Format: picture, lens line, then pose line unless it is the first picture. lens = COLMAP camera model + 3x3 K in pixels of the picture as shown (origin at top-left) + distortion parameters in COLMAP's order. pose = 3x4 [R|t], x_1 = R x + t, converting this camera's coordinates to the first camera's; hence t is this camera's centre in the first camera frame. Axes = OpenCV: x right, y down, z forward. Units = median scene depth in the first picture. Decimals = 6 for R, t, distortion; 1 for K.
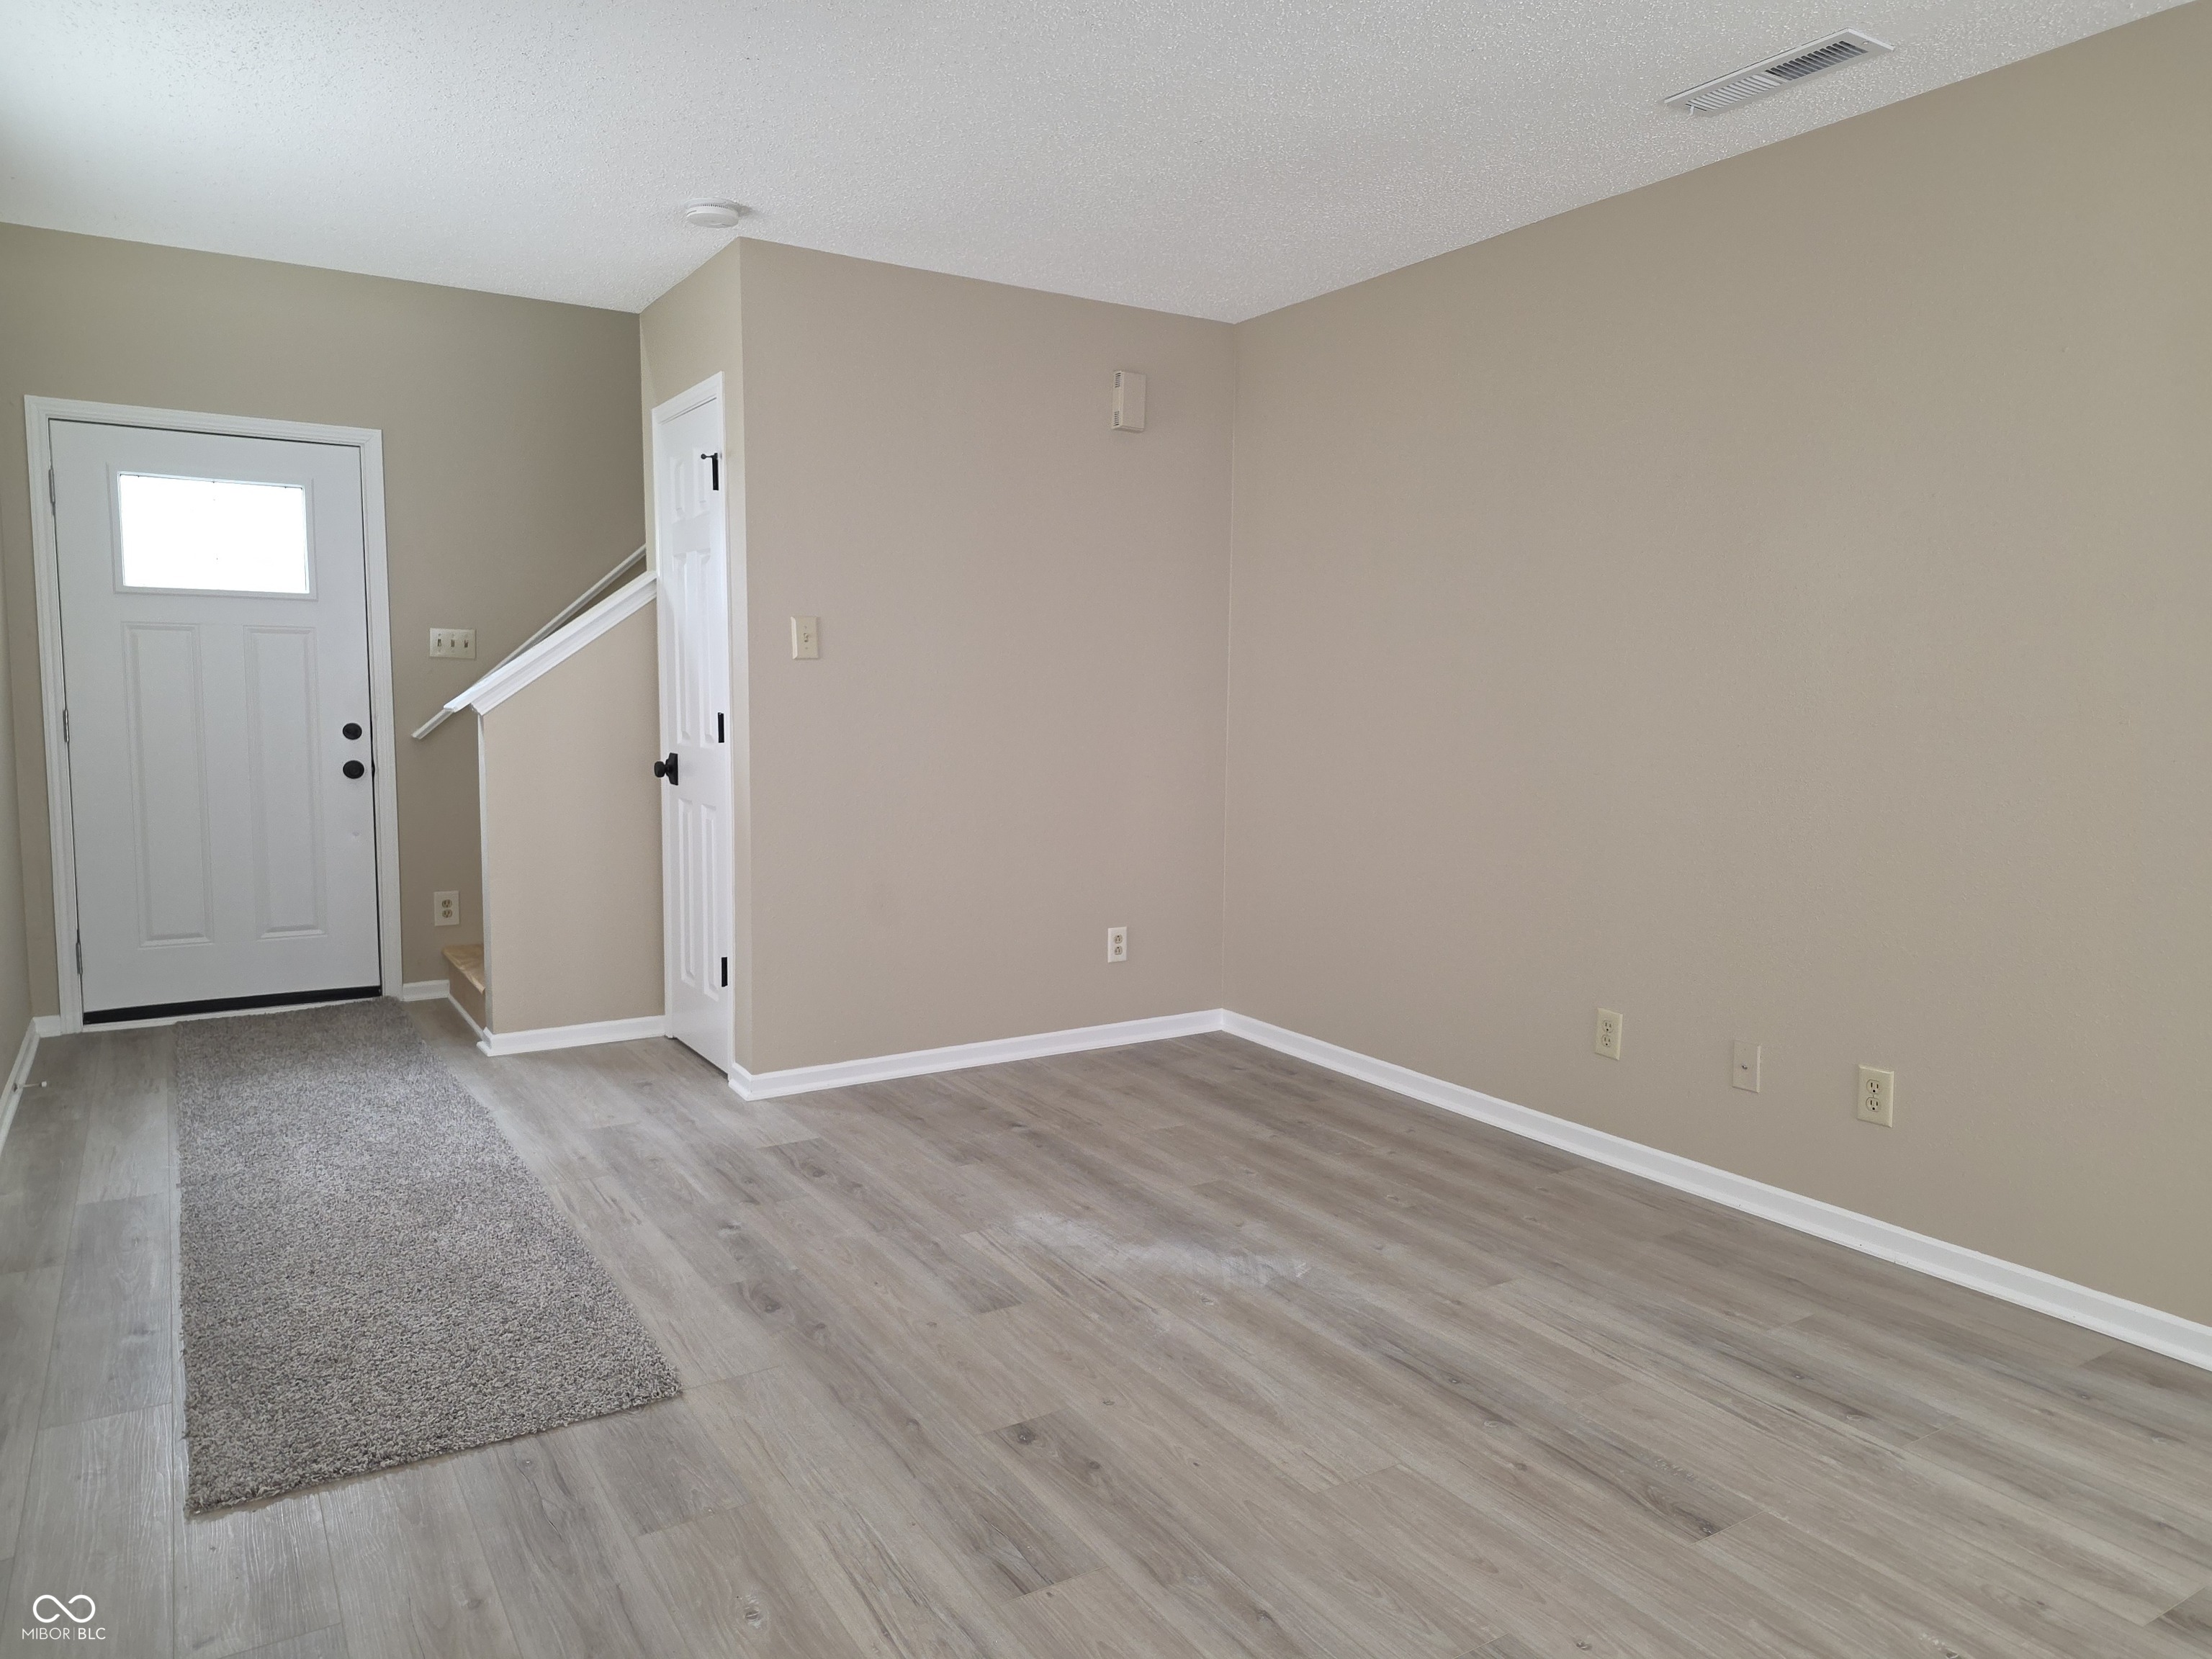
lens RADIAL K [[1475.8, 0, 1106.0], [0, 1475.8, 829.5], [0, 0, 1]] dist [0.089812, -0.079180]
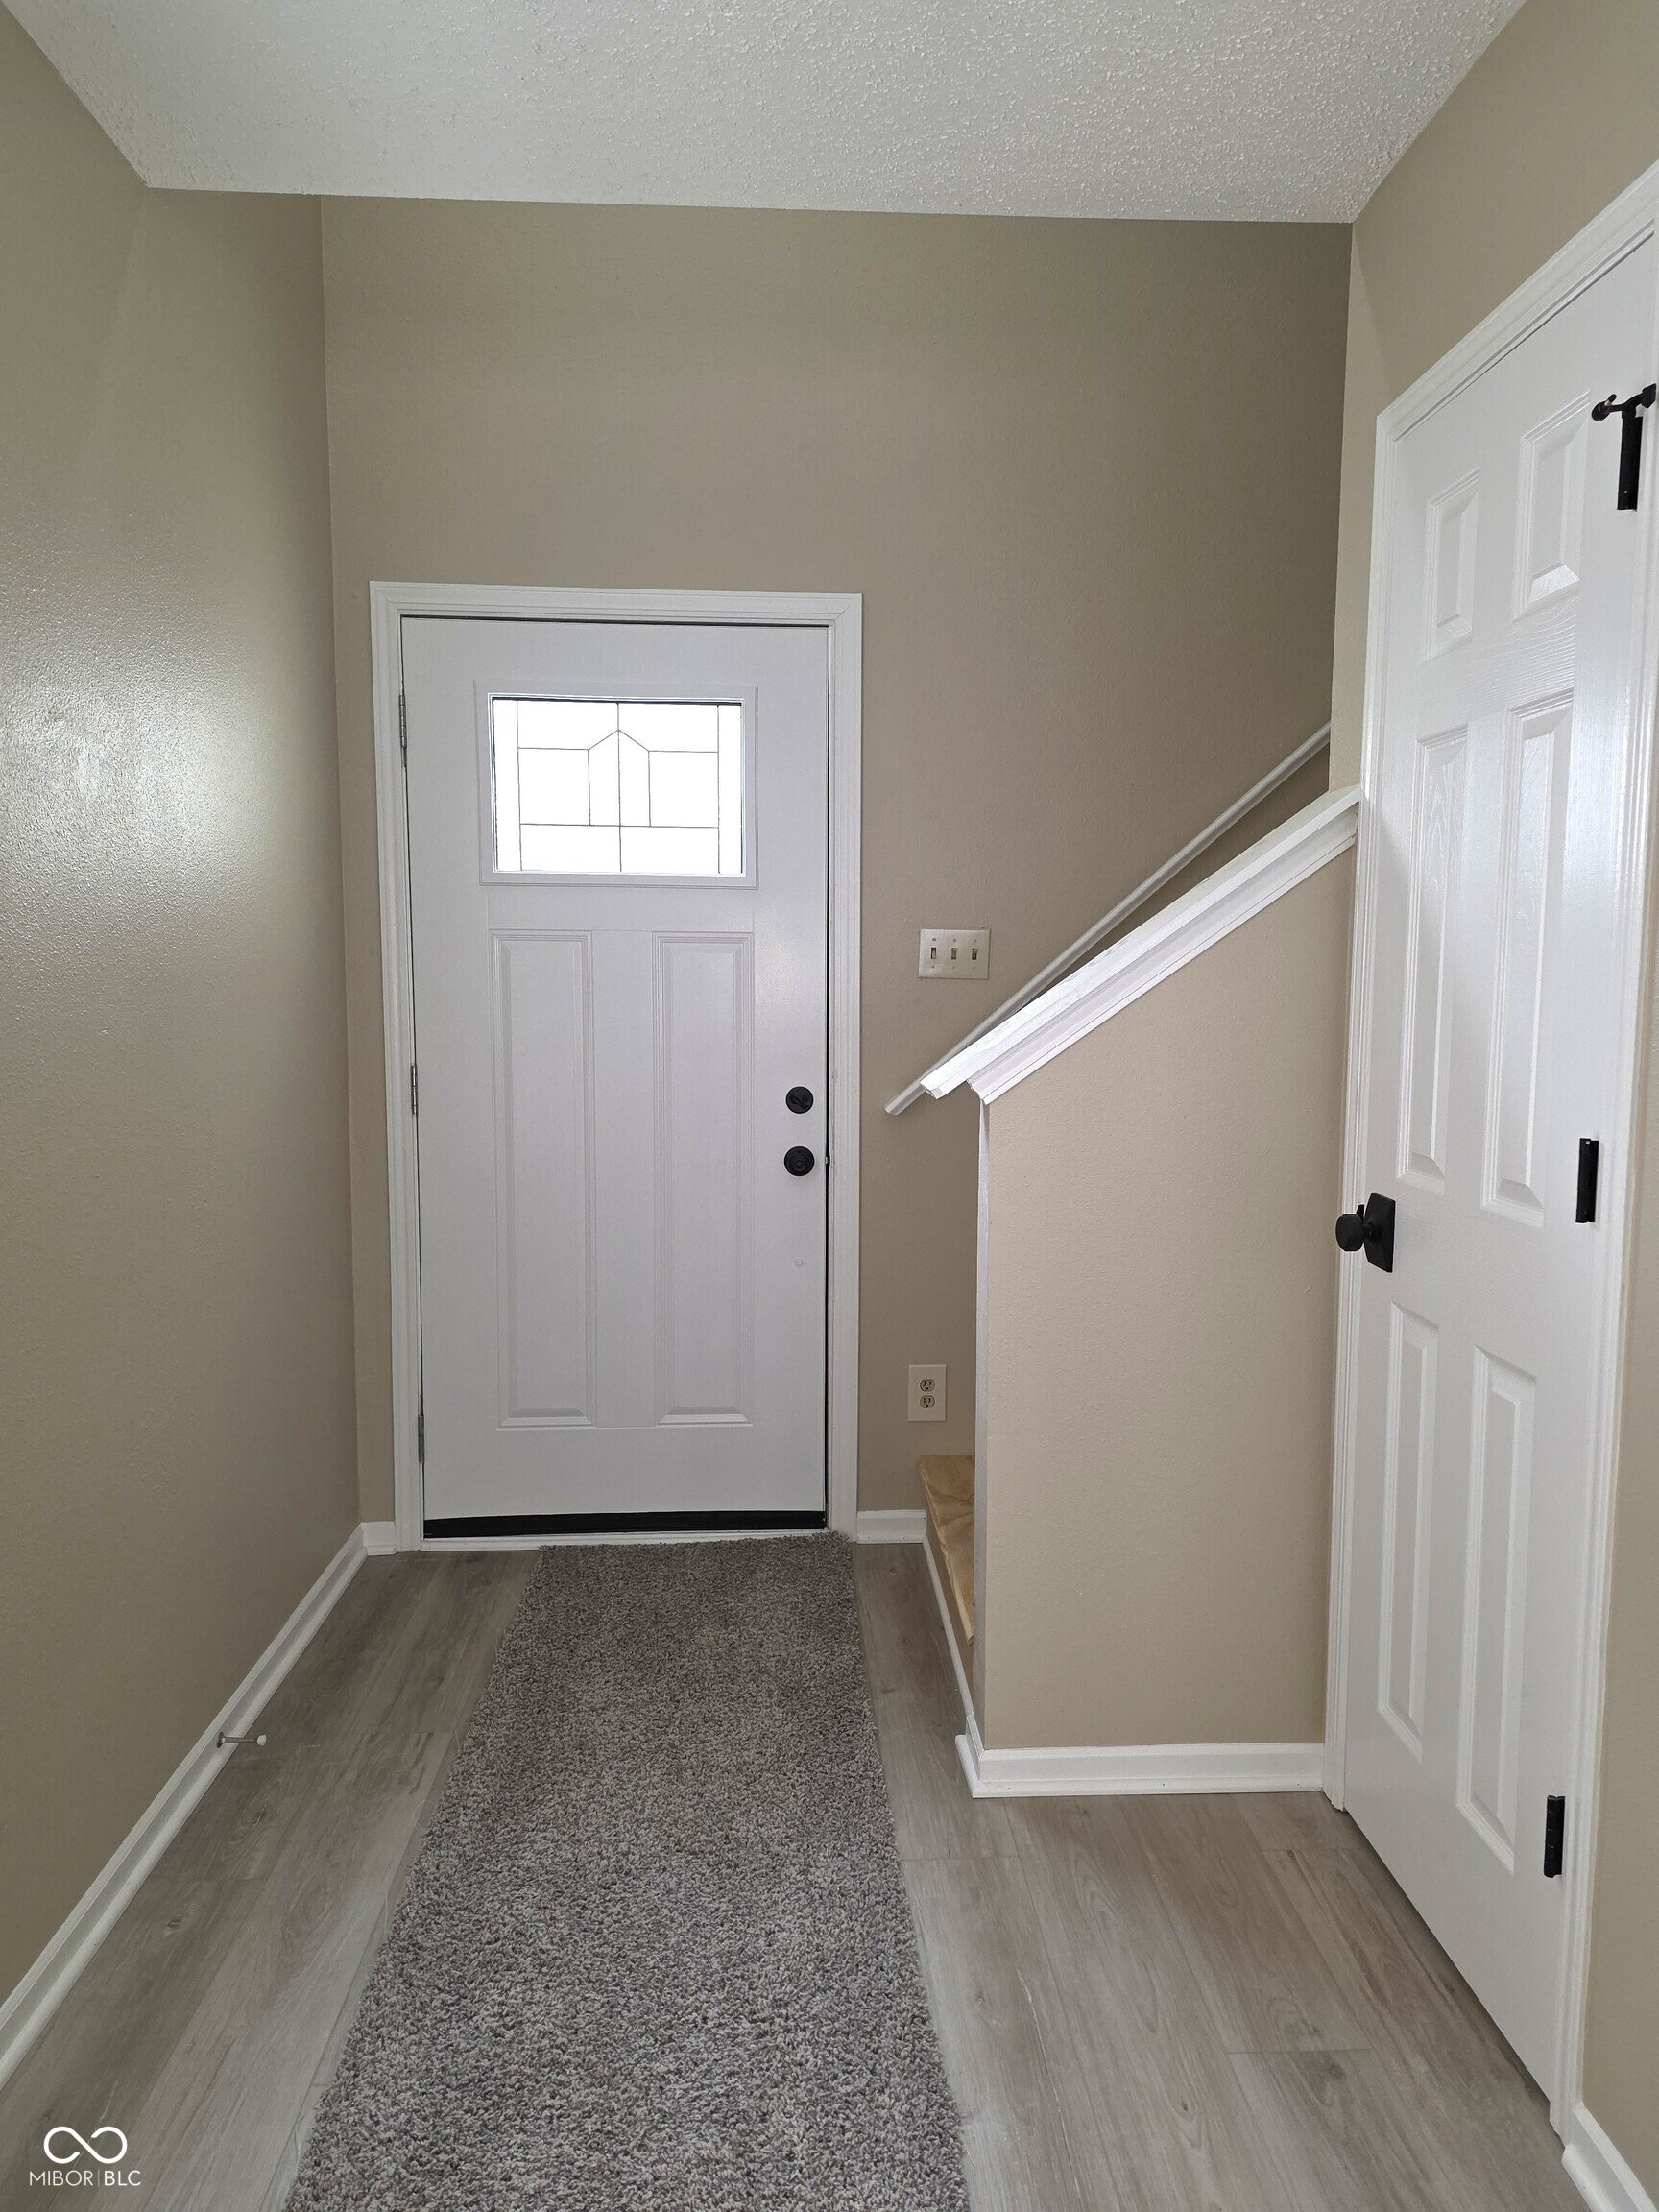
lens RADIAL K [[1613.5, 0, 829.5], [0, 1613.5, 1106.0], [0, 0, 1]] dist [0.046506, -0.003681]
pose [[0.876122, 0.033955, -0.480892, -0.188934], [-0.044885, 0.998929, -0.011241, -0.060538], [0.479995, 0.031433, 0.876708, 0.463870]]
